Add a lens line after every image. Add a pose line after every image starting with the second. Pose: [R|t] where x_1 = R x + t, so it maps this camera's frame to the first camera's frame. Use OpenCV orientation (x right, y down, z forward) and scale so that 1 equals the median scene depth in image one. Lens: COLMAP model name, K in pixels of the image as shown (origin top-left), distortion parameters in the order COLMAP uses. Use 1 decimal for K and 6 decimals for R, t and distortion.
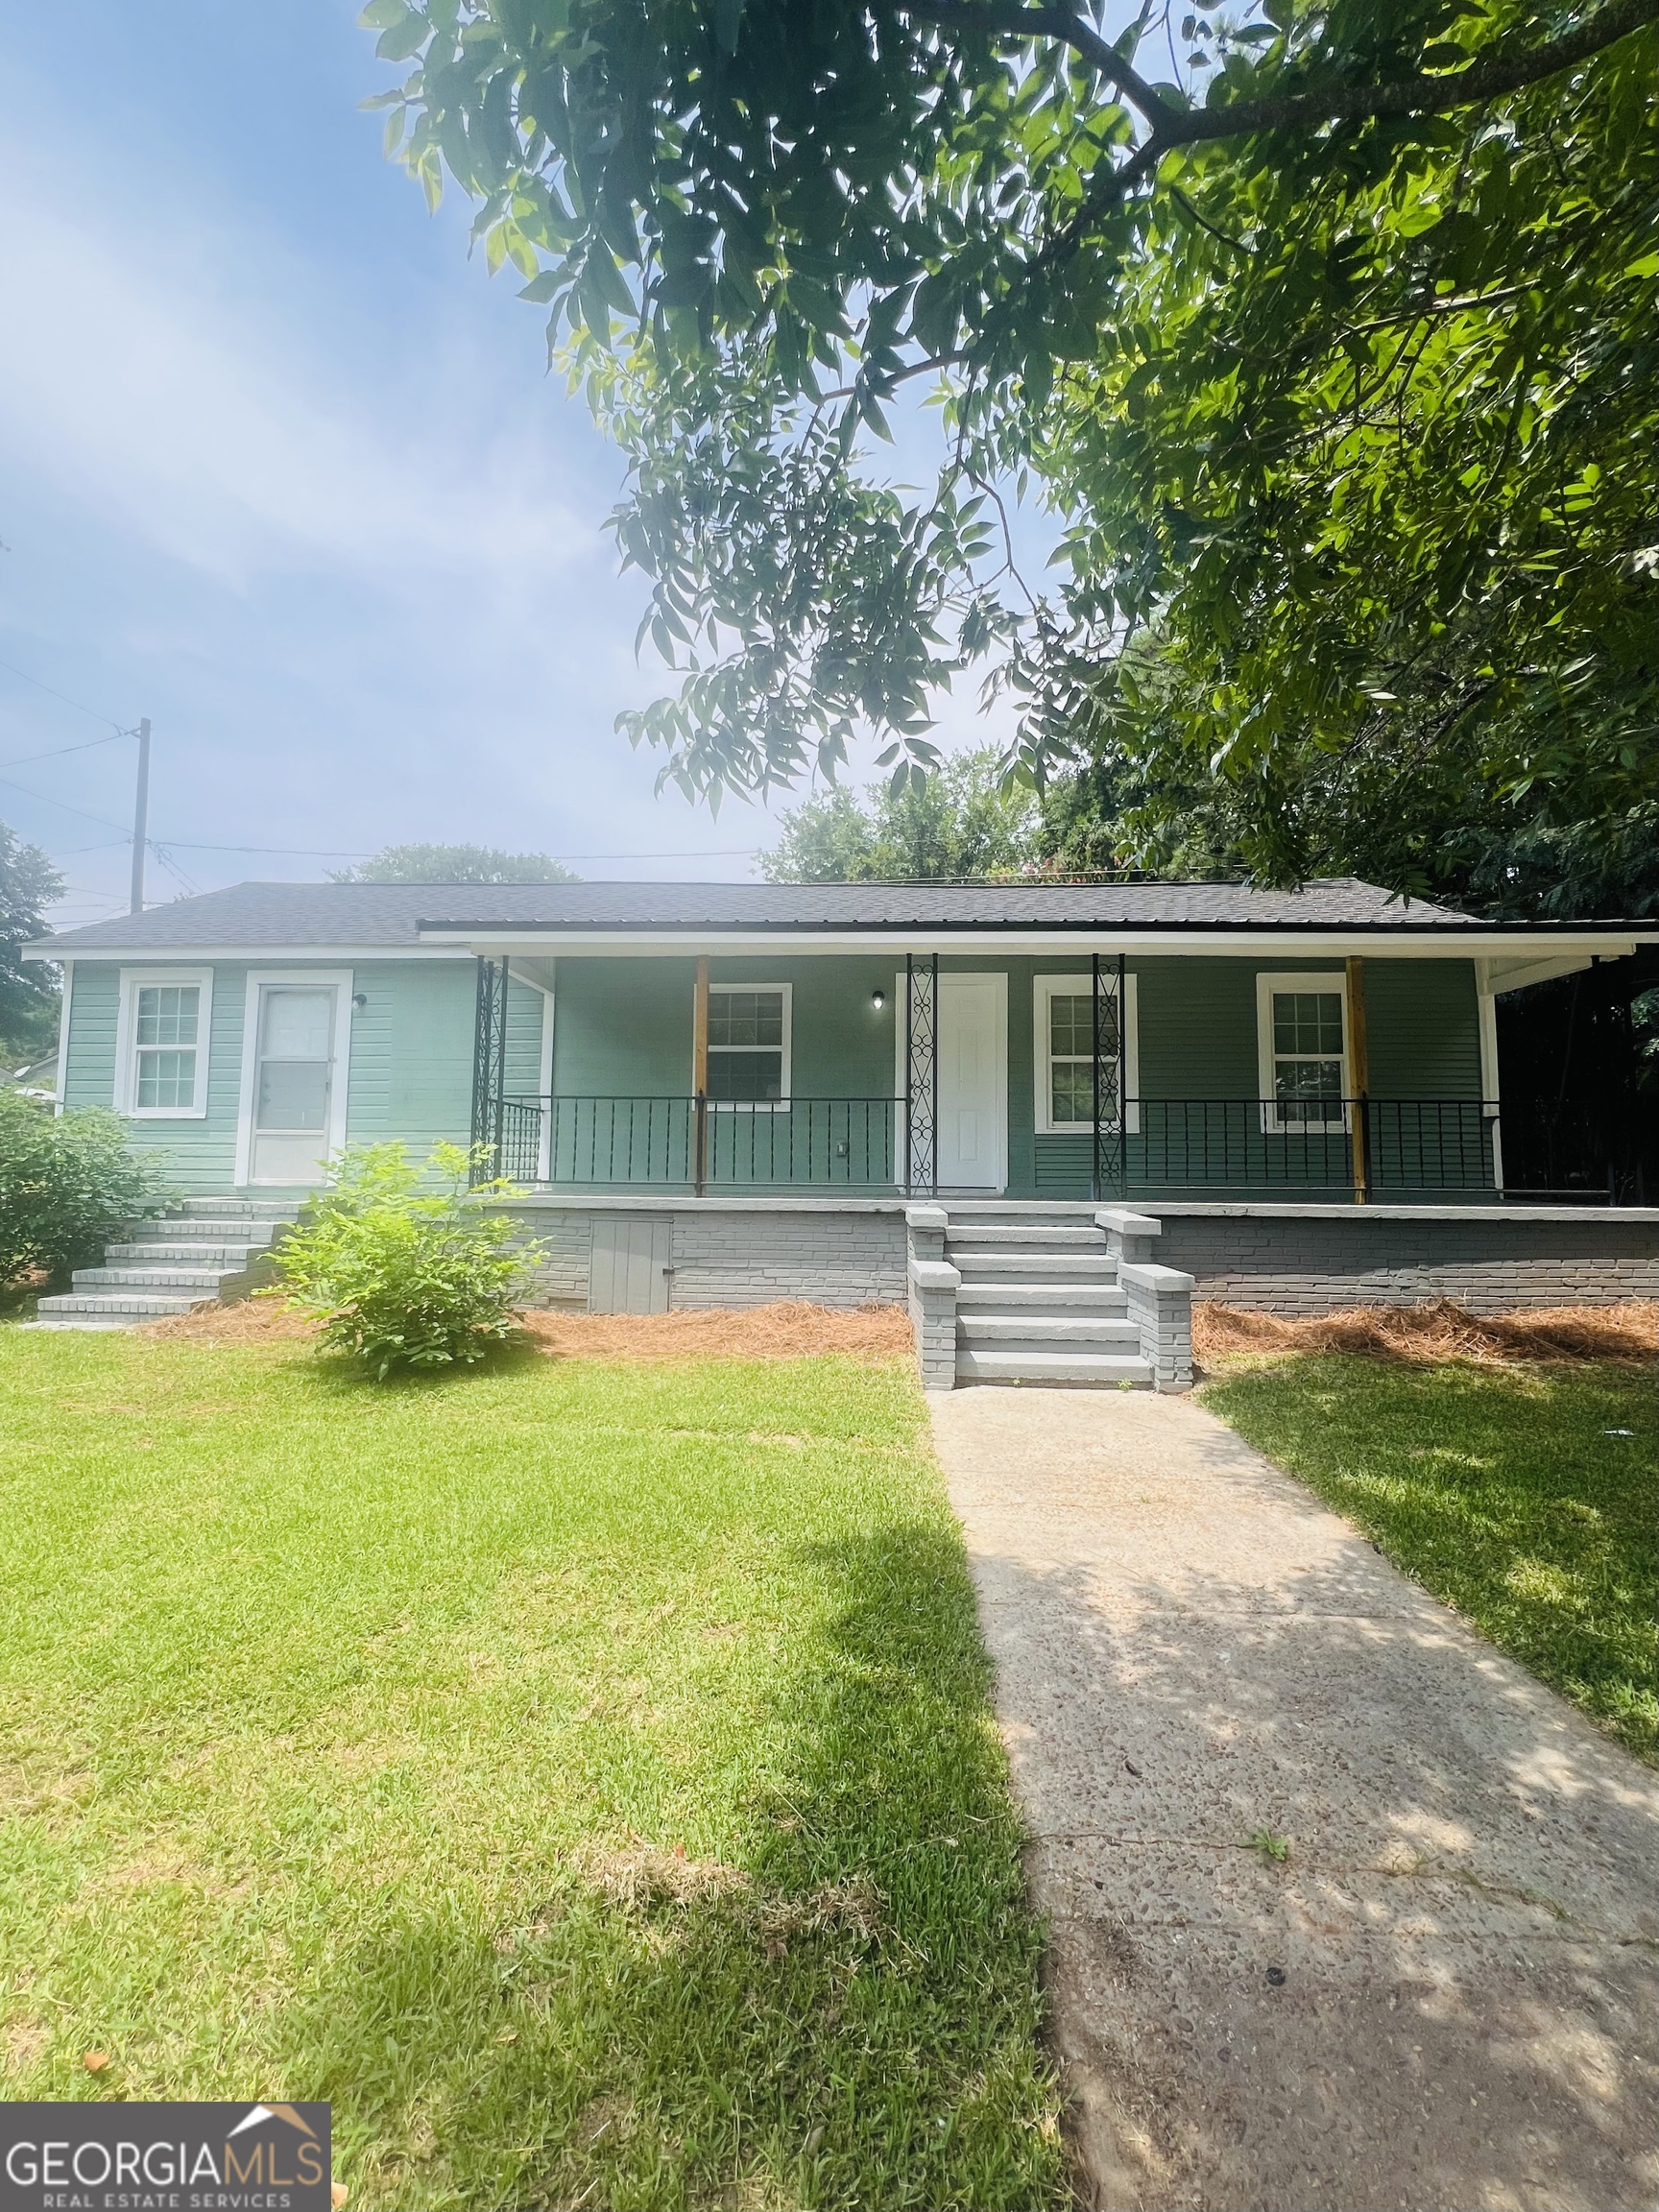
lens RADIAL K [[885.1, 0, 824.2], [0, 885.1, 1105.3], [0, 0, 1]] dist [0.000690, 0.000298]
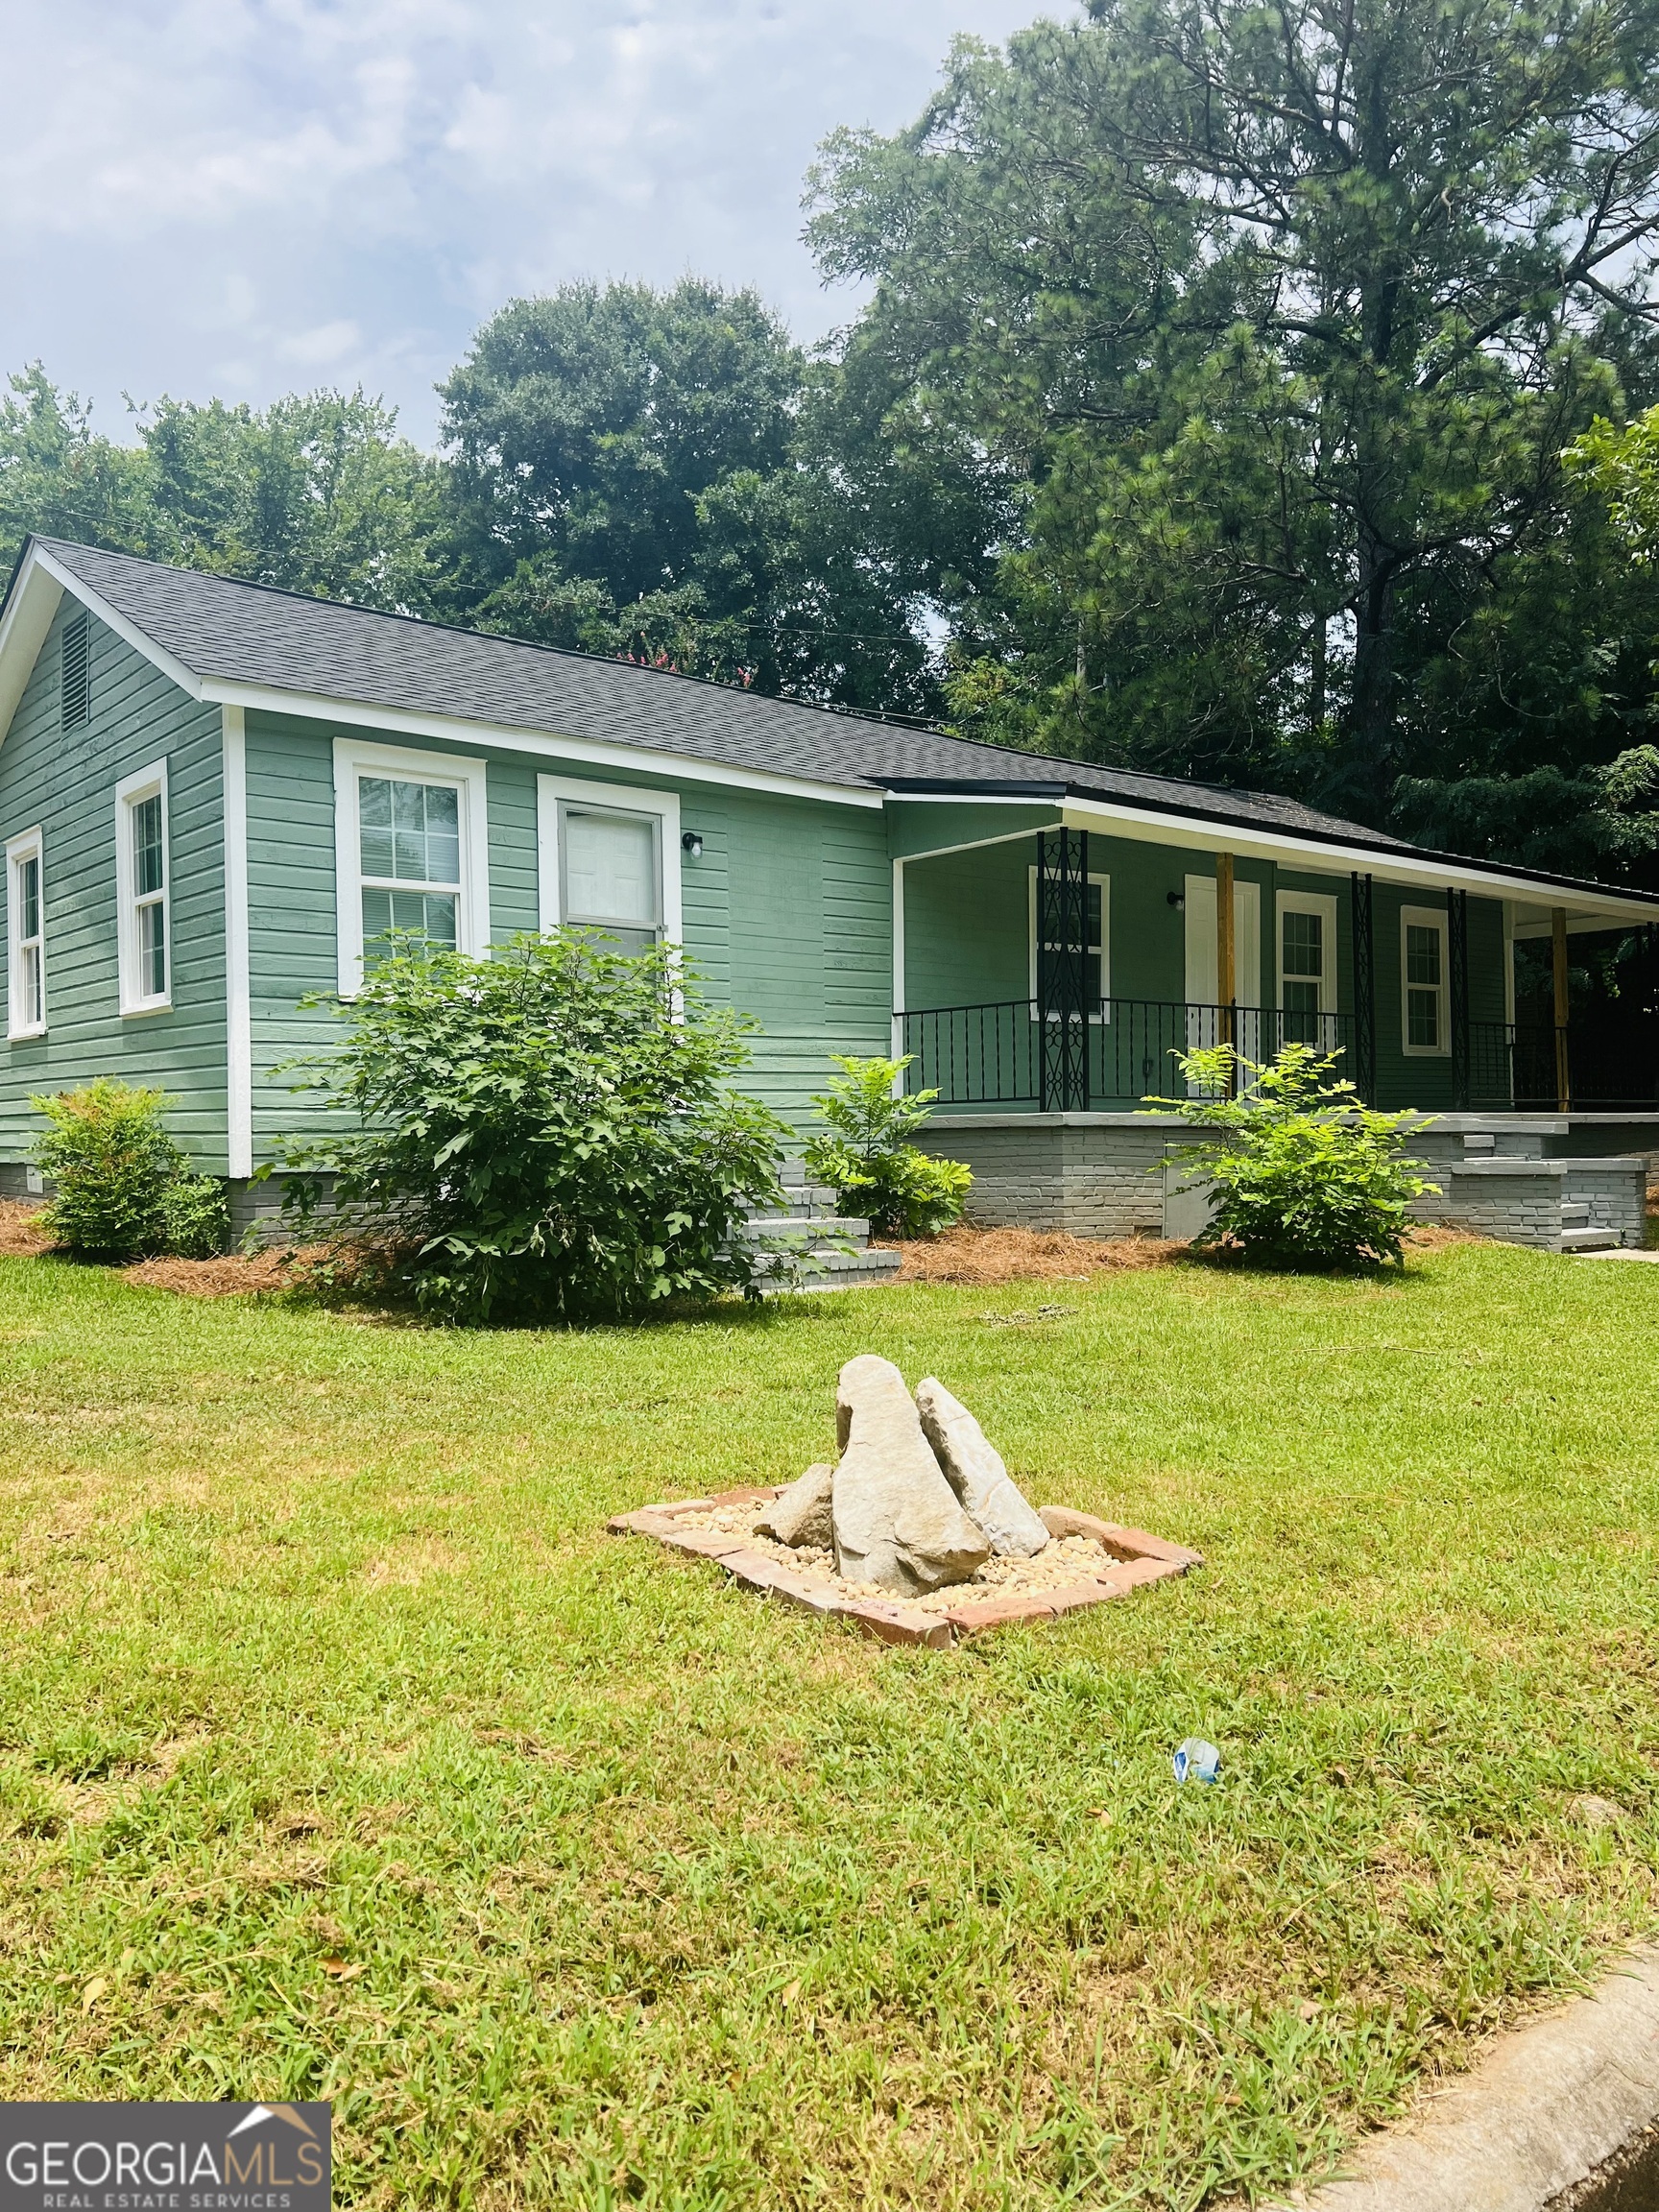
lens RADIAL K [[1657.9, 0, 820.5], [0, 1657.9, 1113.1], [0, 0, 1]] dist [0.051570, -0.062440]
pose [[0.719447, -0.013815, 0.694410, -1.513137], [-0.028041, 0.998409, 0.048915, 0.024553], [-0.693981, -0.054664, 0.717915, 0.026710]]
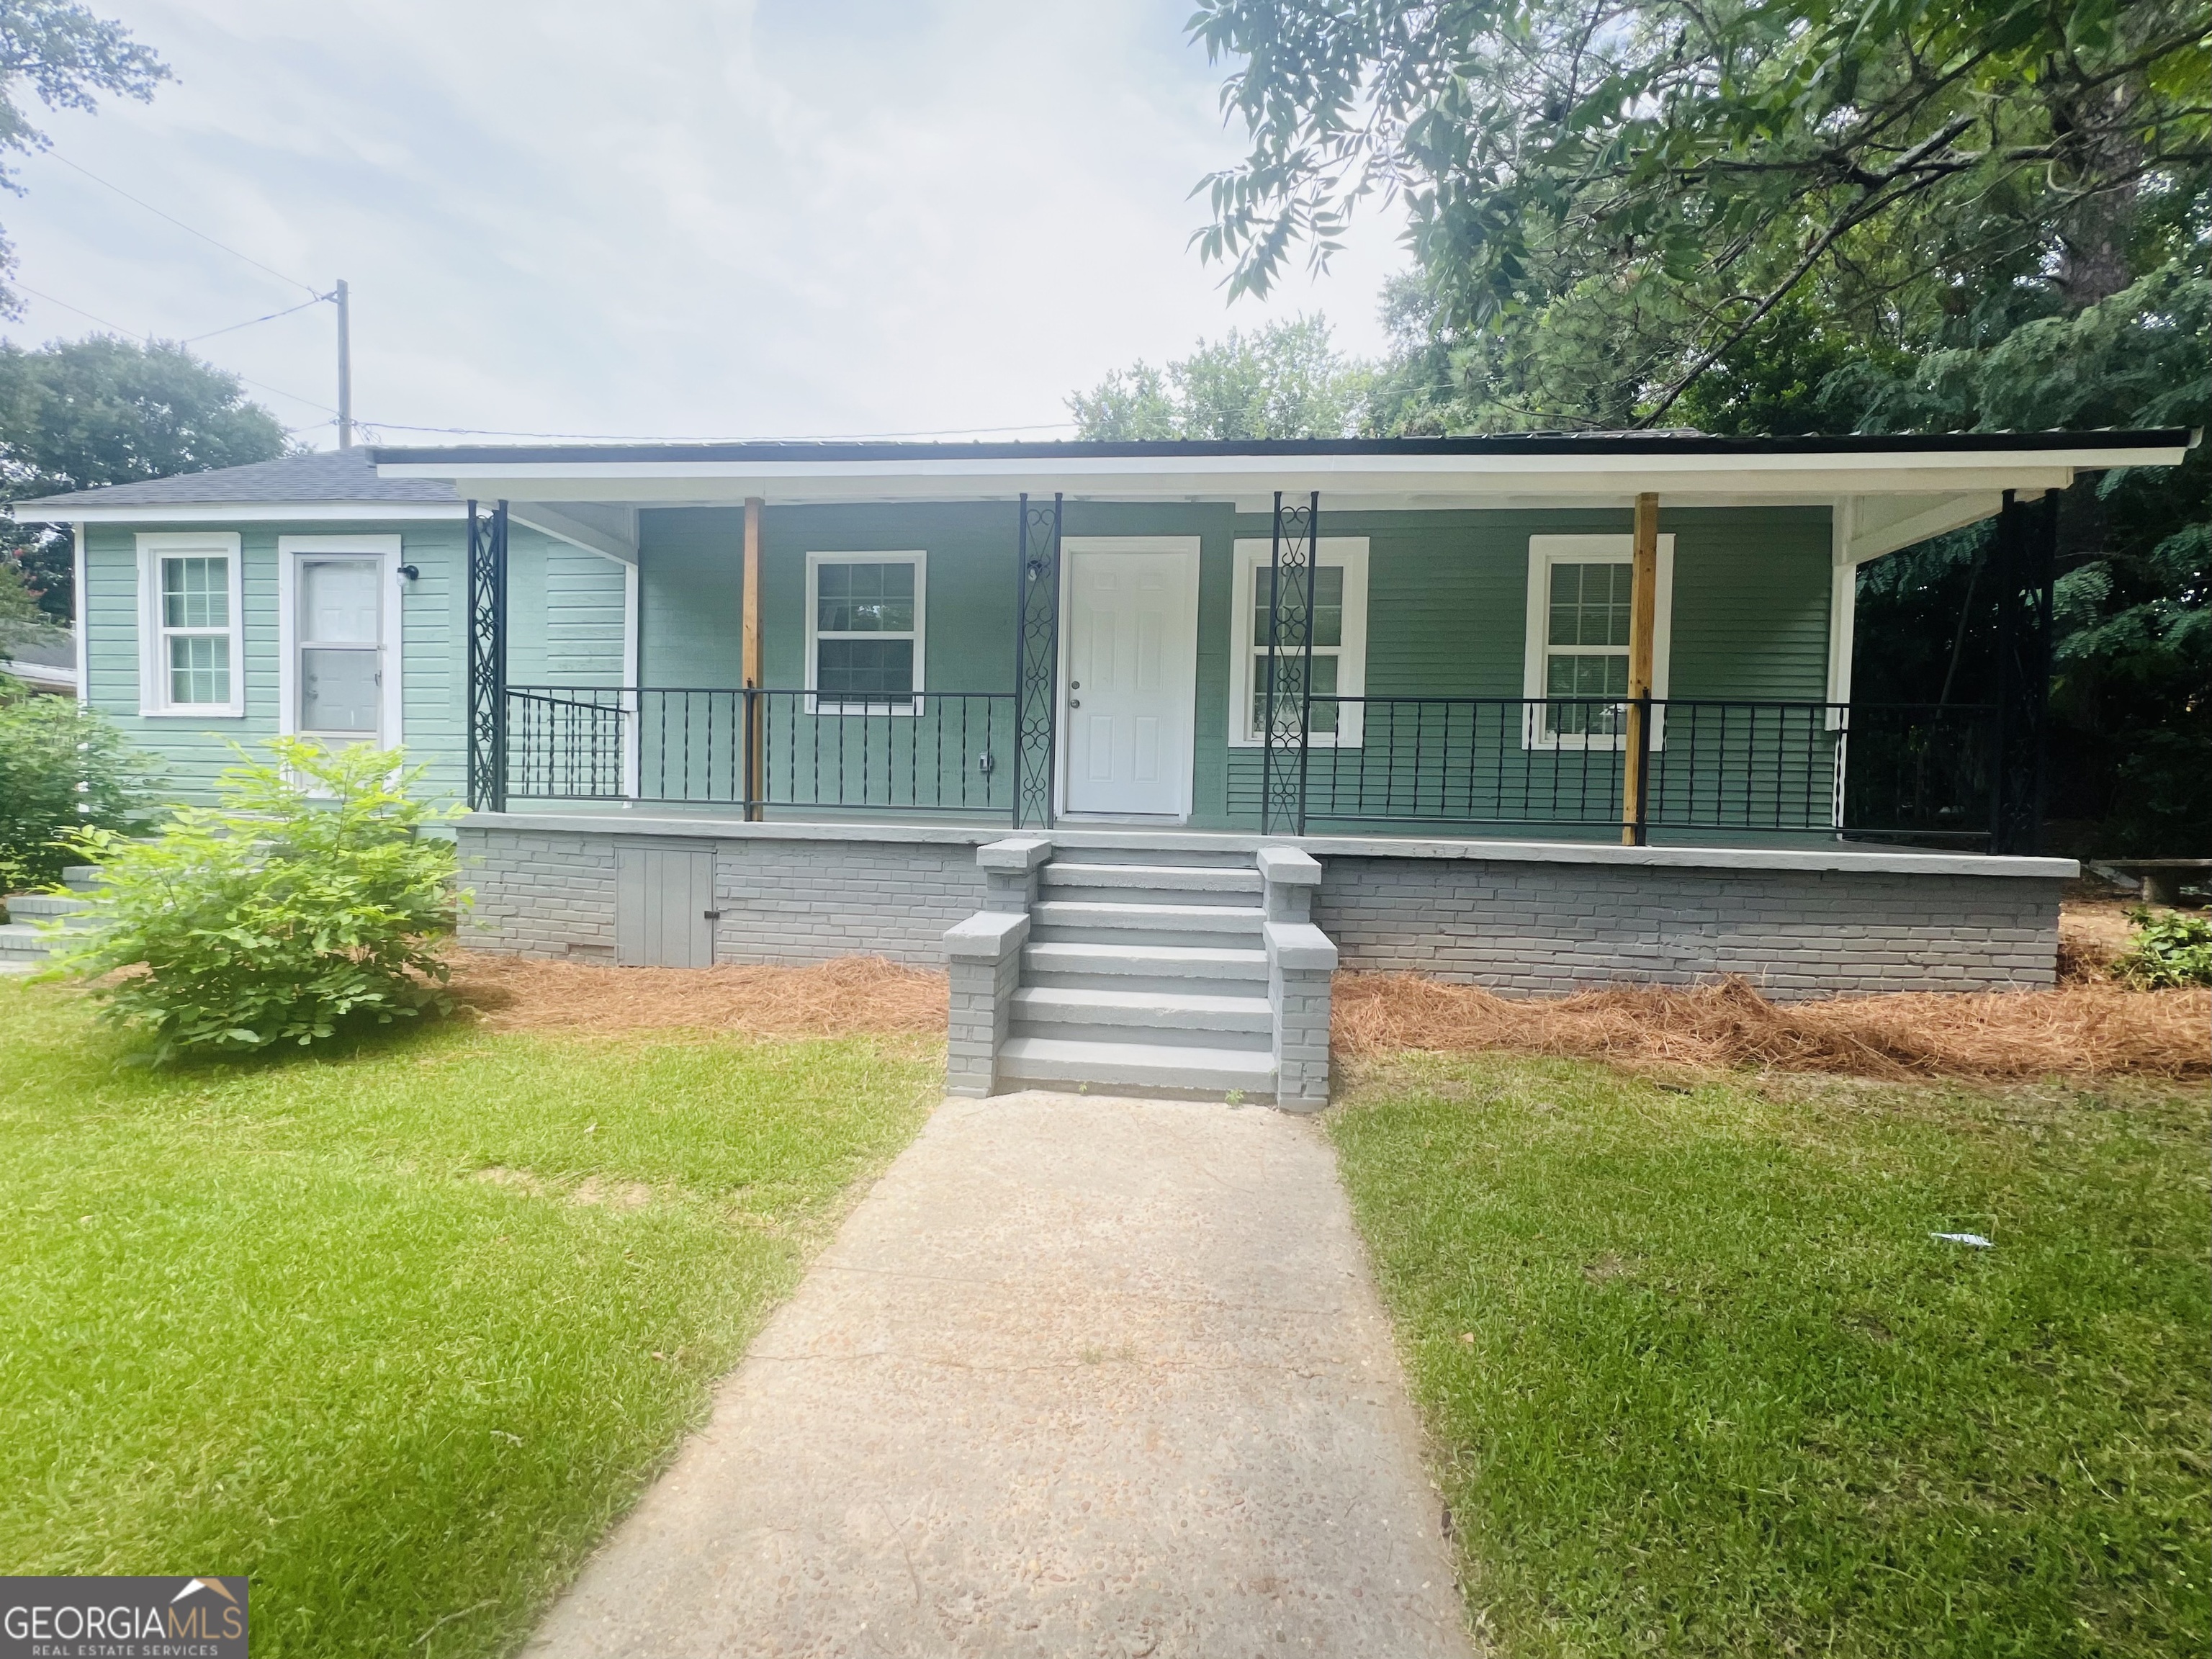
lens RADIAL K [[901.3, 0, 1105.3], [0, 901.3, 822.0], [0, 0, 1]] dist [0.001899, 0.000217]
pose [[0.998583, 0.016308, -0.050662, 0.185197], [-0.010925, 0.994437, 0.104762, 0.017441], [0.052089, -0.104060, 0.993206, 0.211684]]
